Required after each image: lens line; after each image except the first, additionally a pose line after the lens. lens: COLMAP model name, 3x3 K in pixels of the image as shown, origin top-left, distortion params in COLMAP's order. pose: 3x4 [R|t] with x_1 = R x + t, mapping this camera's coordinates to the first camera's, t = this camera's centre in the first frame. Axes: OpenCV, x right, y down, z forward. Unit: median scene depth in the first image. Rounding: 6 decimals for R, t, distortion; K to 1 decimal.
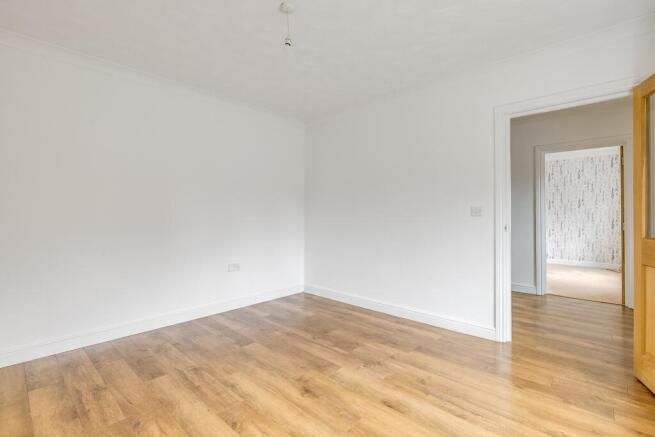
lens RADIAL K [[298.4, 0, 328.5], [0, 298.4, 217.7], [0, 0, 1]] dist [0.001589, -0.000332]
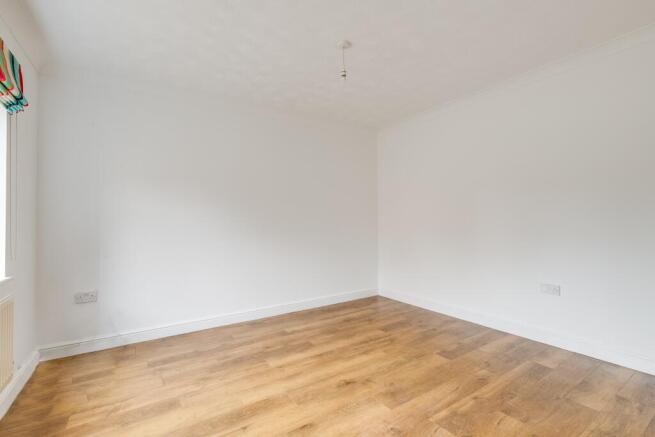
lens RADIAL K [[298.4, 0, 328.4], [0, 298.4, 219.5], [0, 0, 1]] dist [0.001589, -0.000332]
pose [[-0.231158, -0.003214, -0.972911, 0.829797], [0.001721, 0.999992, -0.003713, -0.007122], [0.972915, -0.002532, -0.231151, 0.979540]]
